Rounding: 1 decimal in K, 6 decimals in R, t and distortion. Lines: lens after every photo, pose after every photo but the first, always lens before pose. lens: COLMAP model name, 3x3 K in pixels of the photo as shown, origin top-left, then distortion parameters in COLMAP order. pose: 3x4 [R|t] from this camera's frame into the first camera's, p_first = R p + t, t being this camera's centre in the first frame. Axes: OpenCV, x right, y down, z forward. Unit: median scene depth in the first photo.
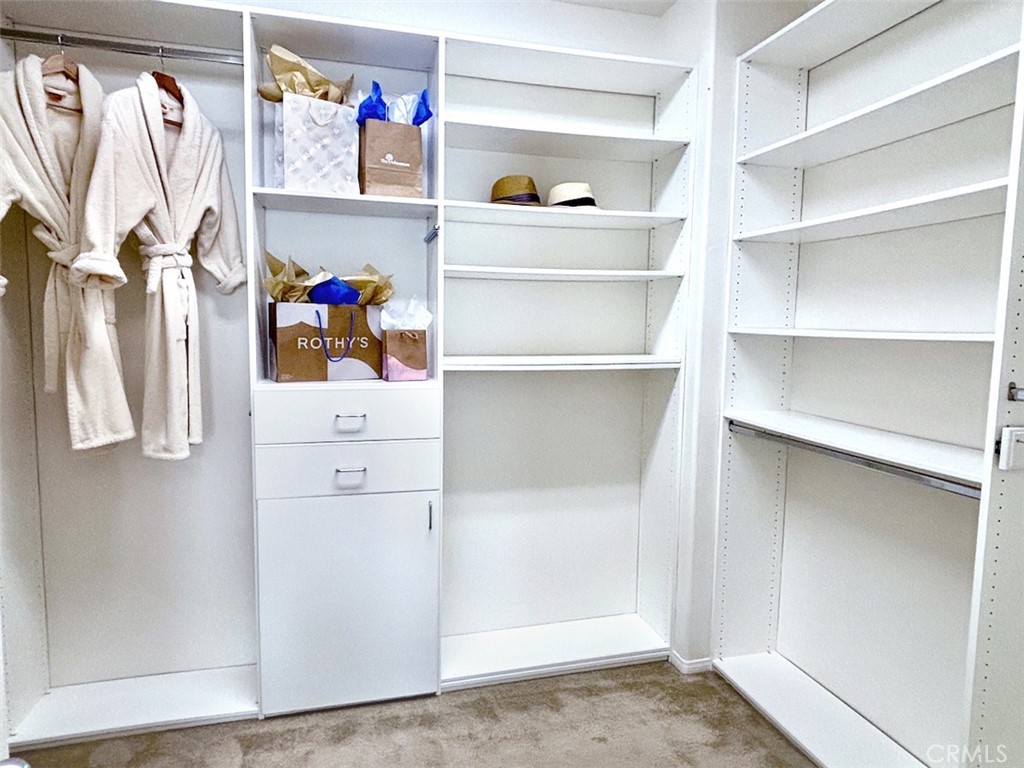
lens RADIAL K [[608.3, 0, 511.1], [0, 608.3, 384.7], [0, 0, 1]] dist [0.017283, -0.004366]
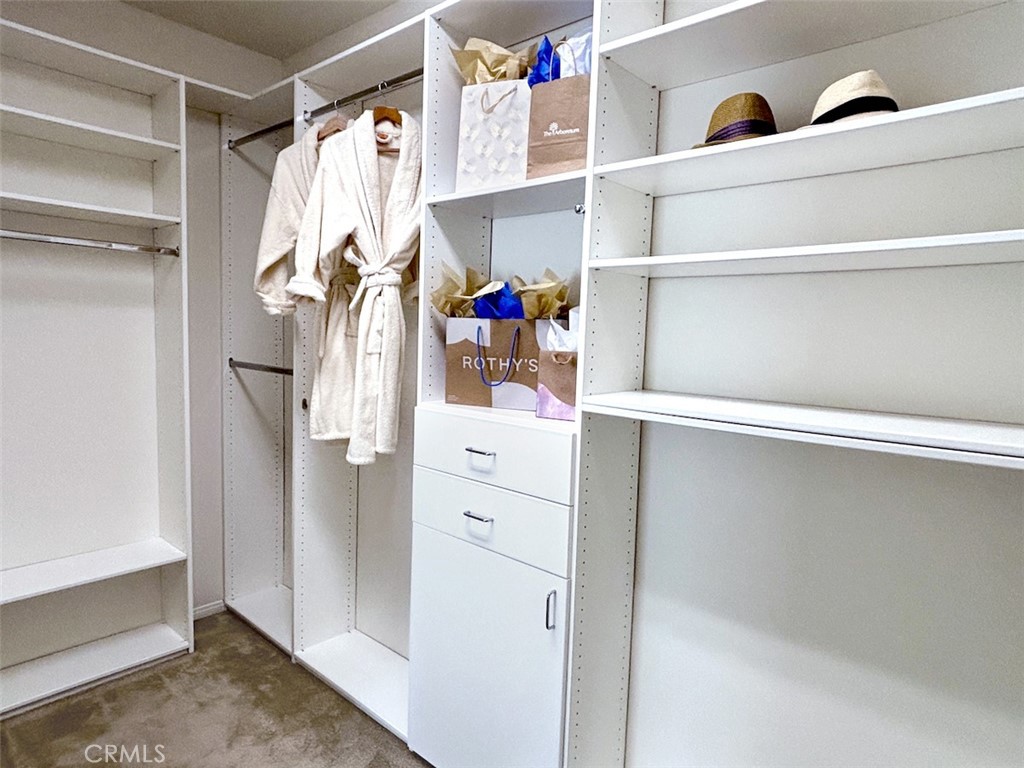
lens RADIAL K [[608.3, 0, 511.6], [0, 608.3, 379.3], [0, 0, 1]] dist [0.017283, -0.004366]
pose [[0.553917, 0.075204, -0.829169, 0.428995], [-0.101330, 0.994598, 0.022516, -0.069236], [0.826383, 0.071548, 0.558545, 0.549350]]
